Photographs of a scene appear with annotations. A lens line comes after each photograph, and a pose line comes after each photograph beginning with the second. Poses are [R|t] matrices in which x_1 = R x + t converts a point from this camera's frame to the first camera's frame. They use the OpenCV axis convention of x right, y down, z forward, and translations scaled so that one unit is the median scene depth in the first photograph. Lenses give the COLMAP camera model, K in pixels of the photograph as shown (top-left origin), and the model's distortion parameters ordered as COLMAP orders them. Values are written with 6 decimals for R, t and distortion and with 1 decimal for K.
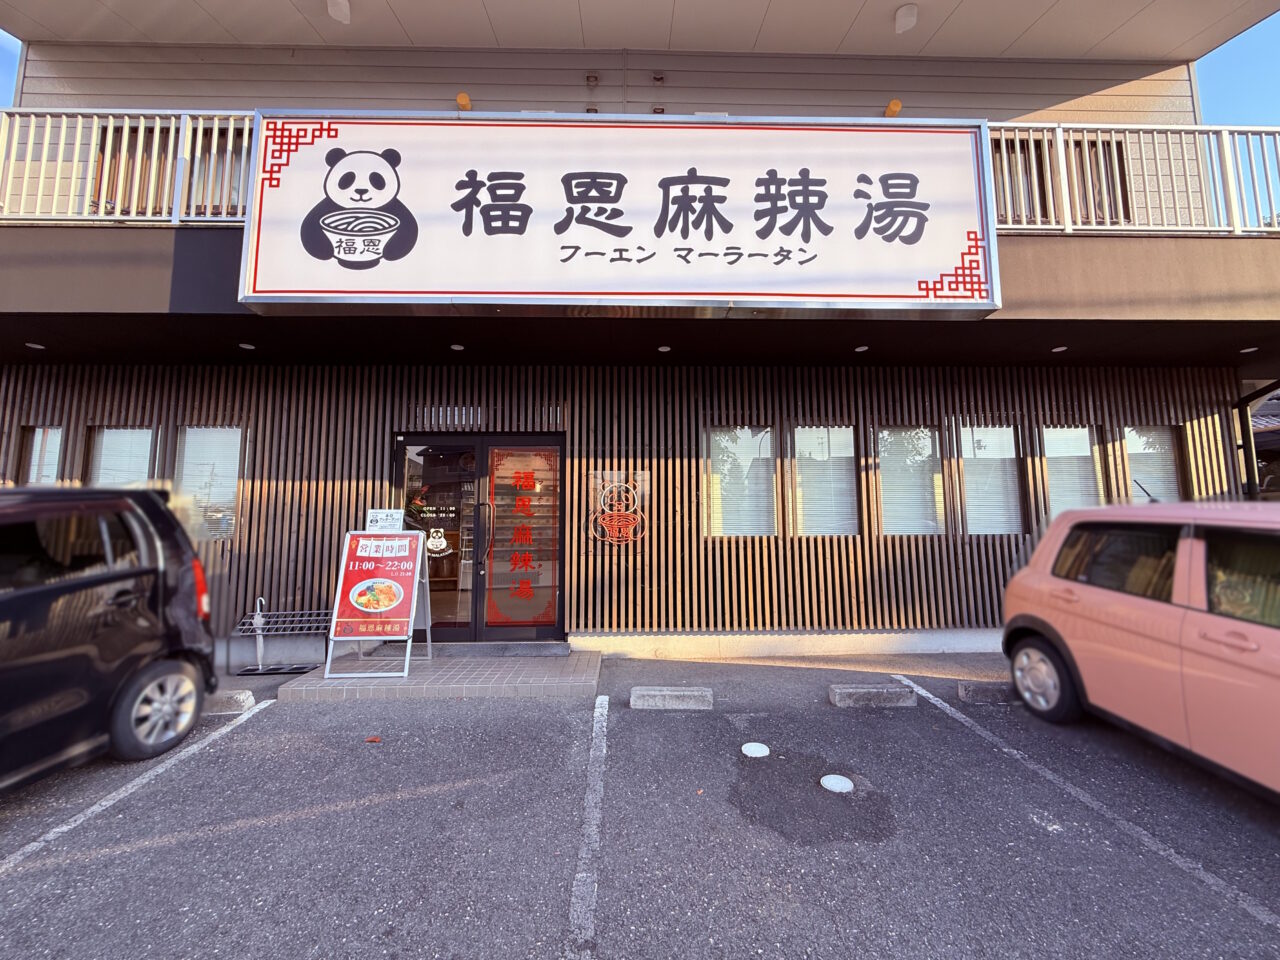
lens RADIAL K [[510.1, 0, 632.1], [0, 510.1, 484.1], [0, 0, 1]] dist [-0.000726, -0.000145]
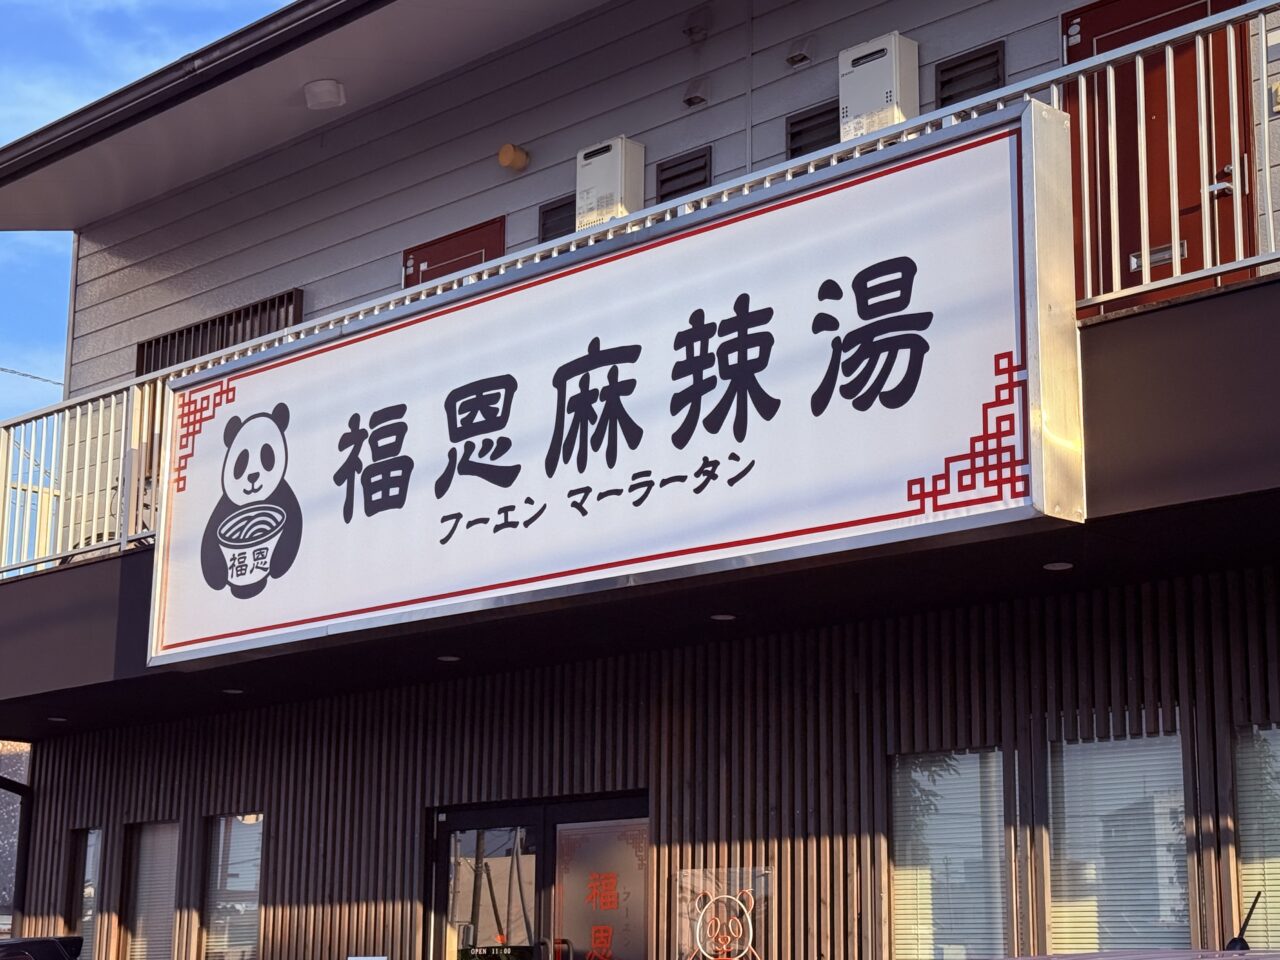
lens RADIAL K [[2381.5, 0, 661.7], [0, 2381.5, 514.9], [0, 0, 1]] dist [0.171502, 0.000000]
pose [[0.677820, -0.134909, -0.722745, 2.064304], [0.052891, 0.989422, -0.135084, -0.071907], [0.733323, 0.053336, 0.677785, -0.721658]]
